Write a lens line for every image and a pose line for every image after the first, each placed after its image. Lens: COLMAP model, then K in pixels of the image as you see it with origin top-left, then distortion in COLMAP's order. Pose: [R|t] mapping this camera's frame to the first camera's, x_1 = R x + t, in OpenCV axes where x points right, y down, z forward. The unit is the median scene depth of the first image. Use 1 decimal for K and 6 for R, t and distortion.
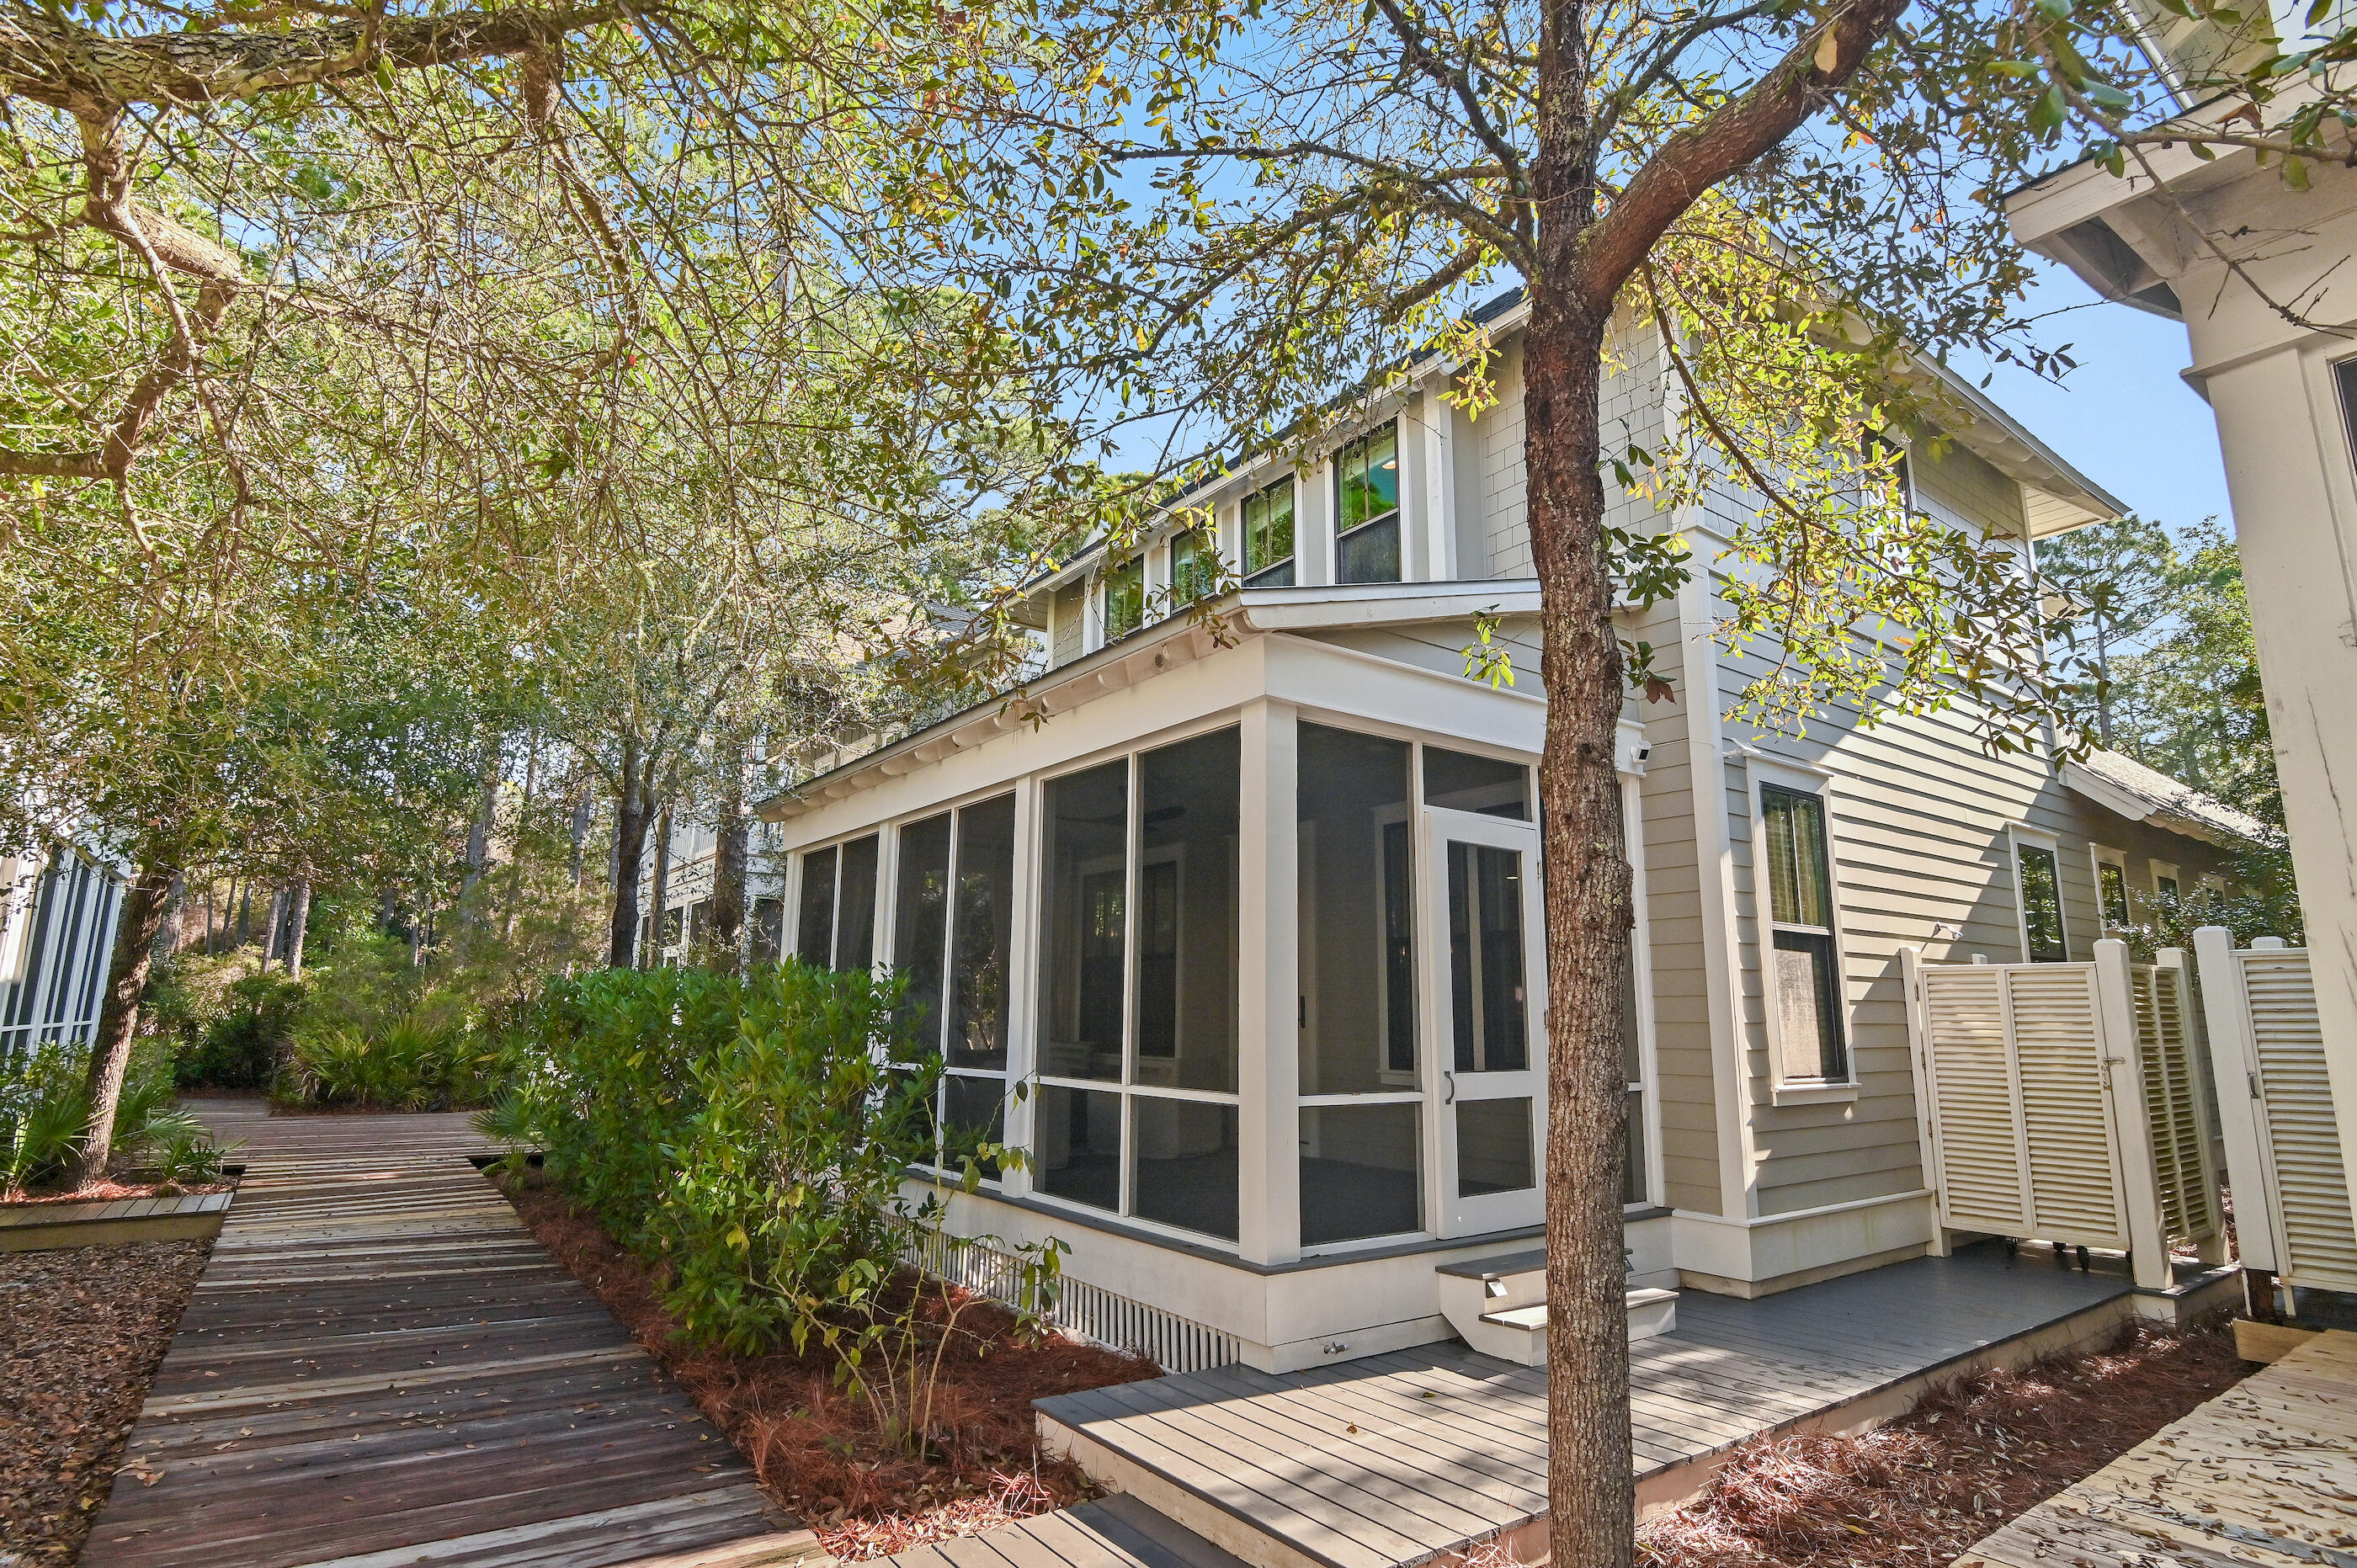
lens RADIAL K [[1213.1, 0, 1184.8], [0, 1213.1, 809.7], [0, 0, 1]] dist [0.002844, -0.000474]
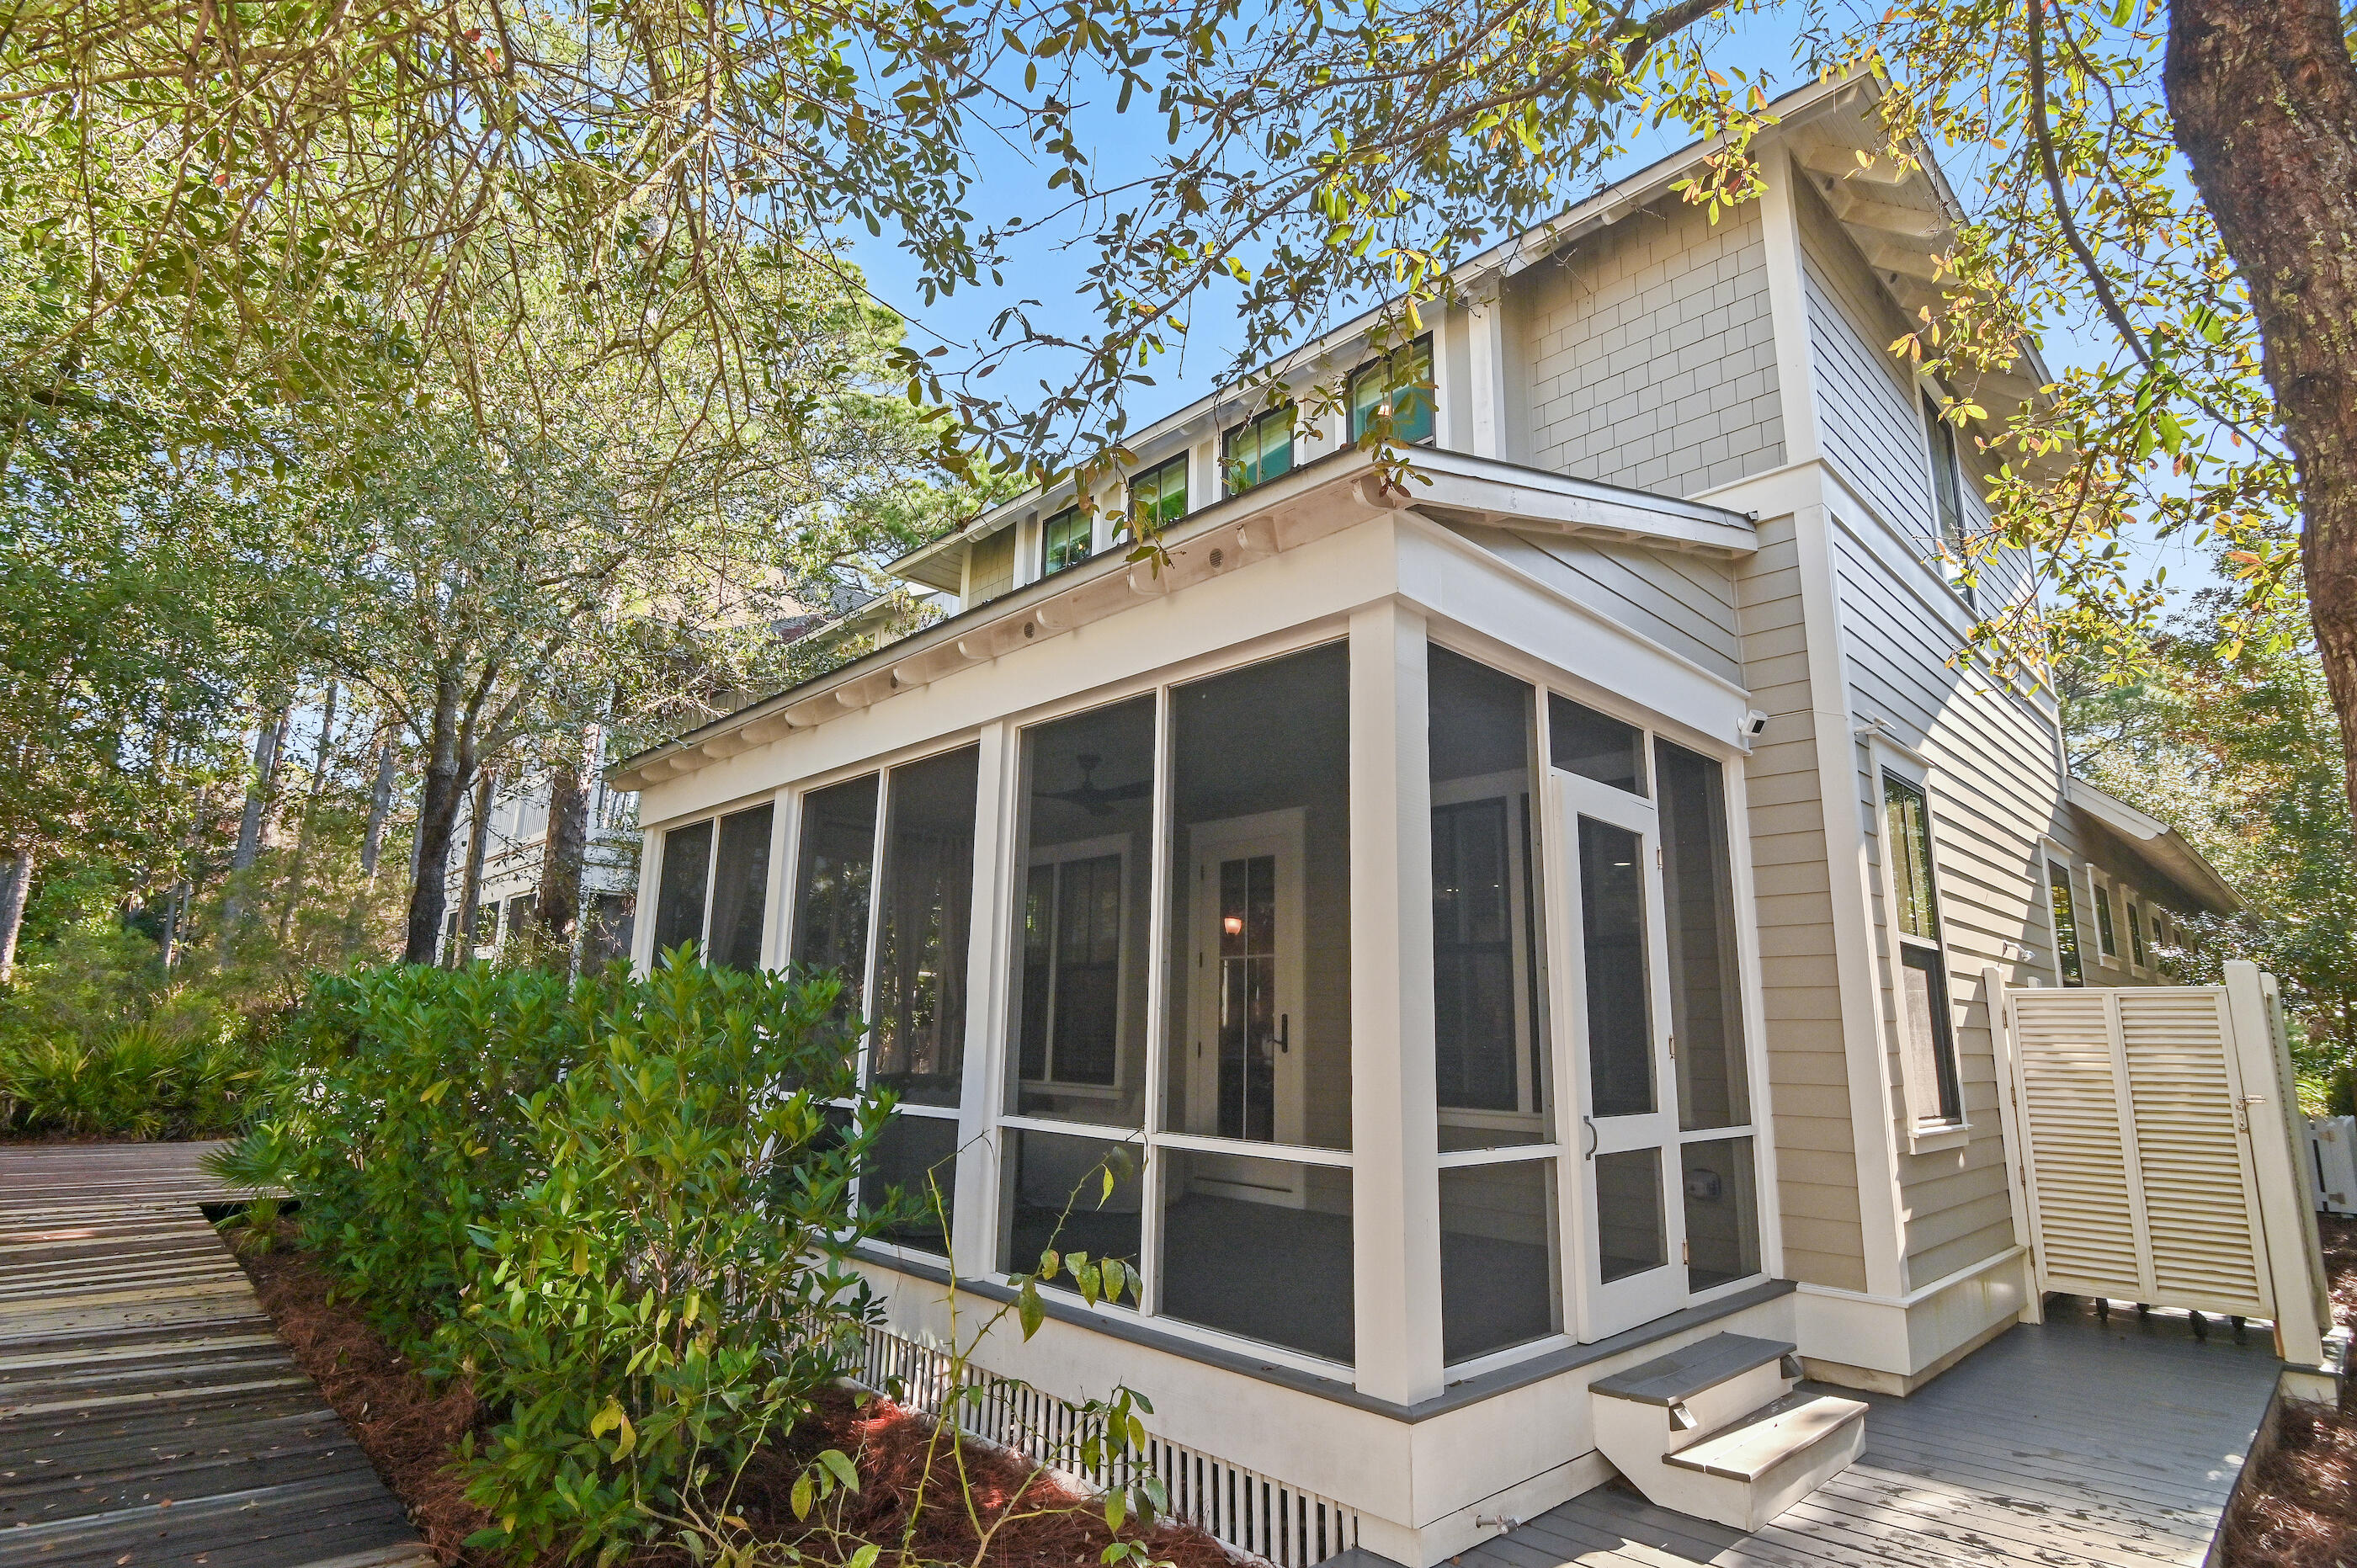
lens RADIAL K [[1167.3, 0, 1169.7], [0, 1167.3, 810.0], [0, 0, 1]] dist [-0.004532, -0.000430]
pose [[0.990696, 0.036094, 0.131223, -0.118158], [-0.033274, 0.999167, -0.023621, 0.042201], [-0.131966, 0.019035, 0.991071, 0.257649]]
